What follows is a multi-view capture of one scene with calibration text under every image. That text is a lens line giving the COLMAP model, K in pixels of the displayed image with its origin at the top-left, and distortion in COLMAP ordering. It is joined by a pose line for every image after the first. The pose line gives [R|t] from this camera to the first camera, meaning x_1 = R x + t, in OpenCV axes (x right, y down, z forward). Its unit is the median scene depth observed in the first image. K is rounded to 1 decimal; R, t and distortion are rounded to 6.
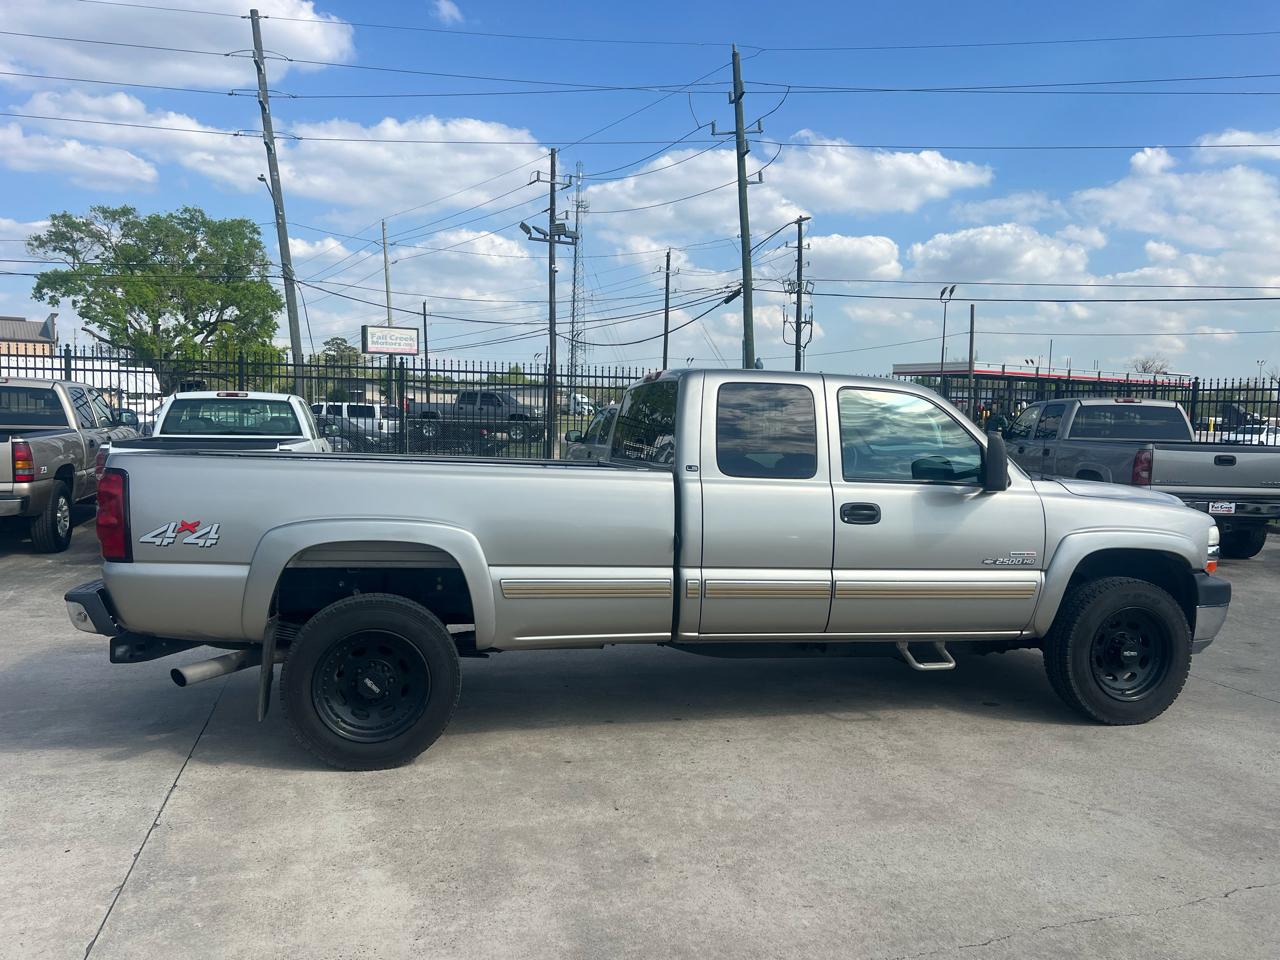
lens RADIAL K [[968.5, 0, 635.7], [0, 968.5, 485.5], [0, 0, 1]] dist [0.039528, -0.048306]
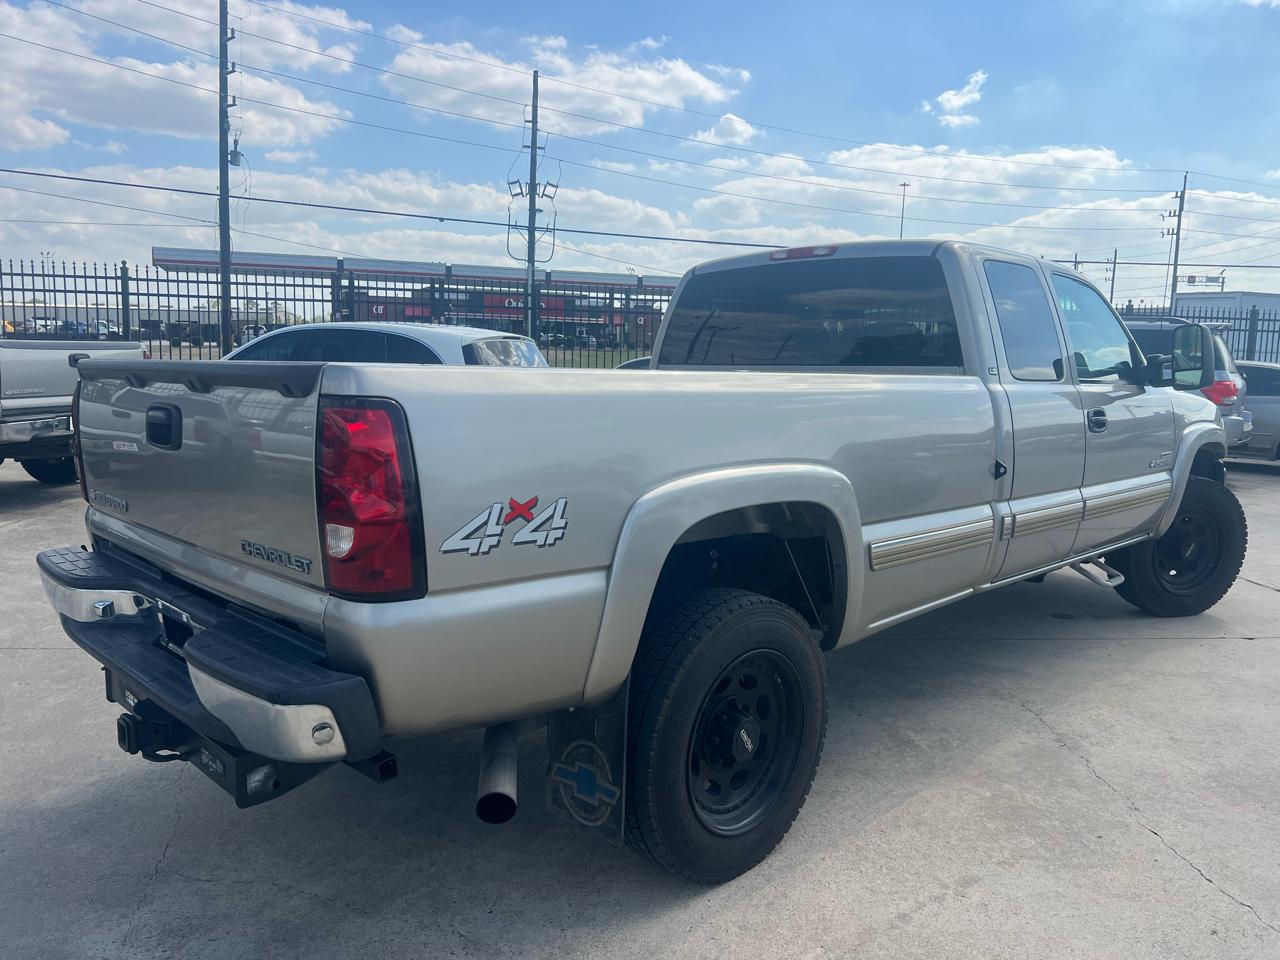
lens RADIAL K [[968.5, 0, 635.7], [0, 968.5, 485.5], [0, 0, 1]] dist [0.039528, -0.048306]
pose [[0.851055, -0.081214, 0.518757, -0.605059], [0.033035, 0.994290, 0.101466, -0.015845], [-0.524036, -0.069216, 0.848879, 0.507147]]
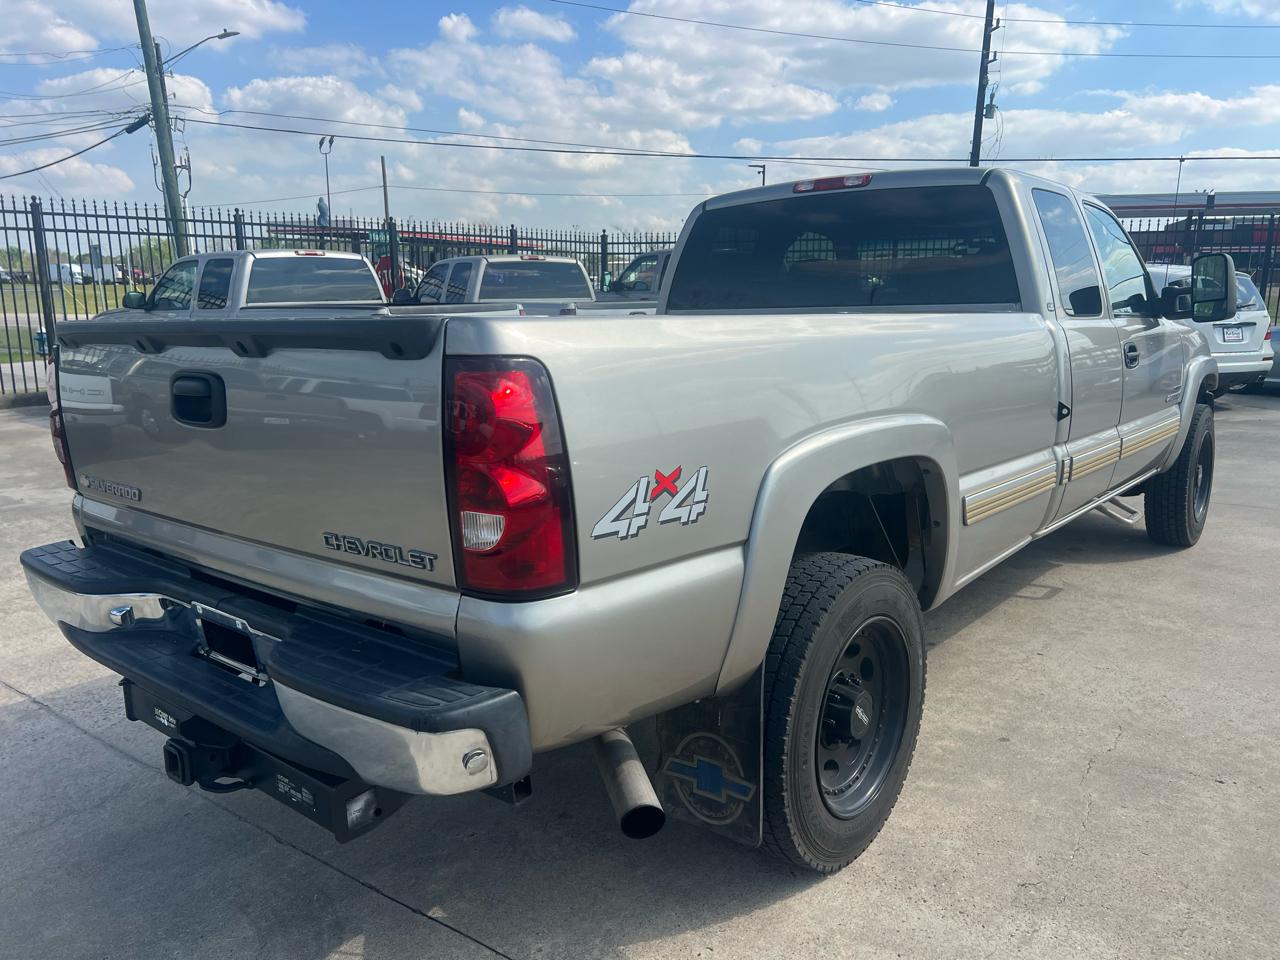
lens RADIAL K [[965.3, 0, 646.0], [0, 965.3, 490.0], [0, 0, 1]] dist [0.043956, -0.056290]
pose [[0.791829, -0.148846, 0.592328, -0.652657], [0.063345, 0.984632, 0.162747, -0.021143], [-0.607449, -0.091347, 0.789089, 0.615912]]
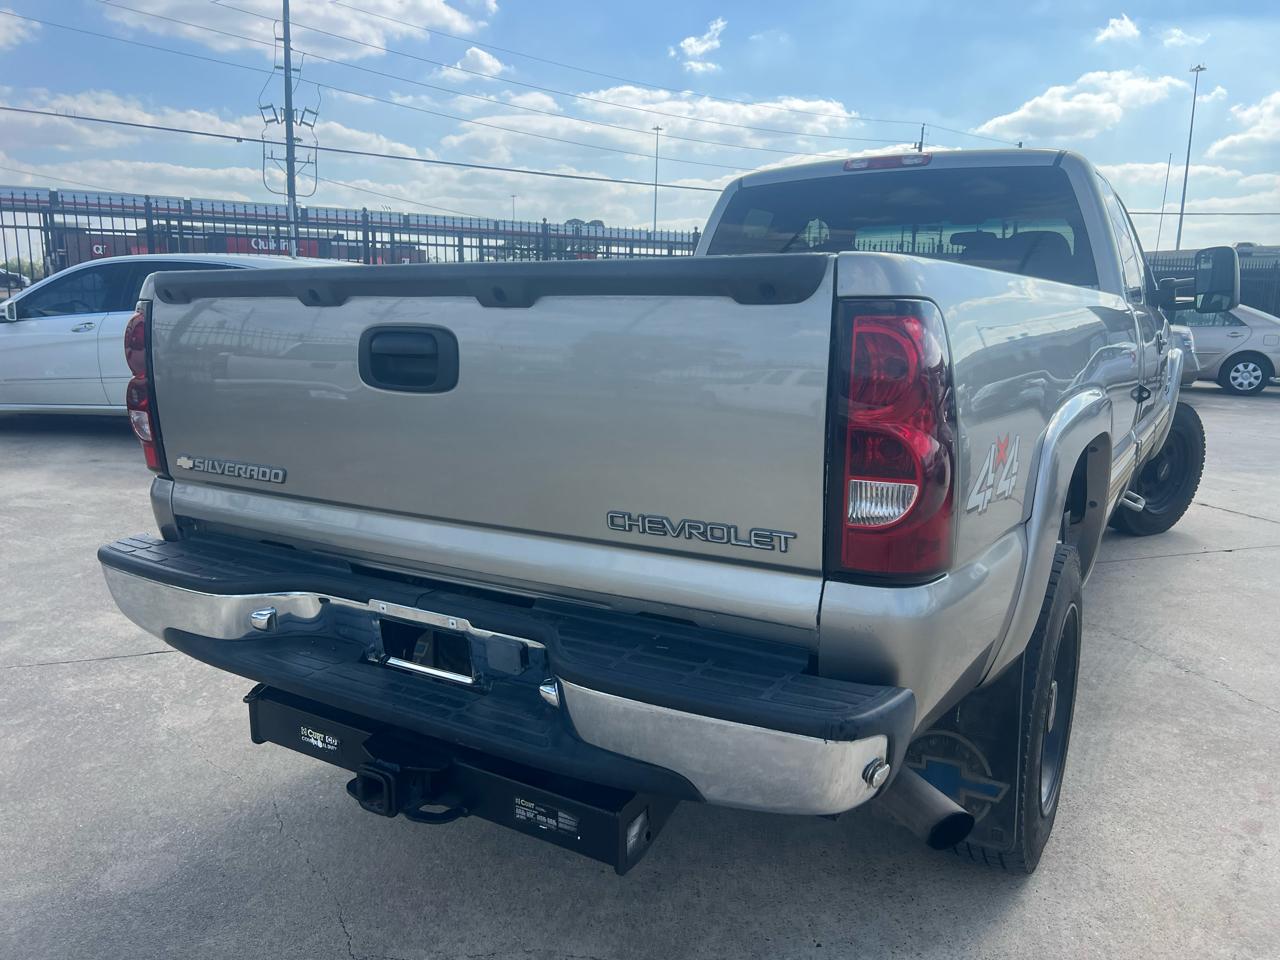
lens RADIAL K [[968.5, 0, 635.7], [0, 968.5, 485.5], [0, 0, 1]] dist [0.039528, -0.048306]
pose [[0.698995, -0.151094, 0.698983, -0.752634], [0.046226, 0.984927, 0.166677, -0.012794], [-0.713631, -0.084195, 0.695443, 0.765204]]
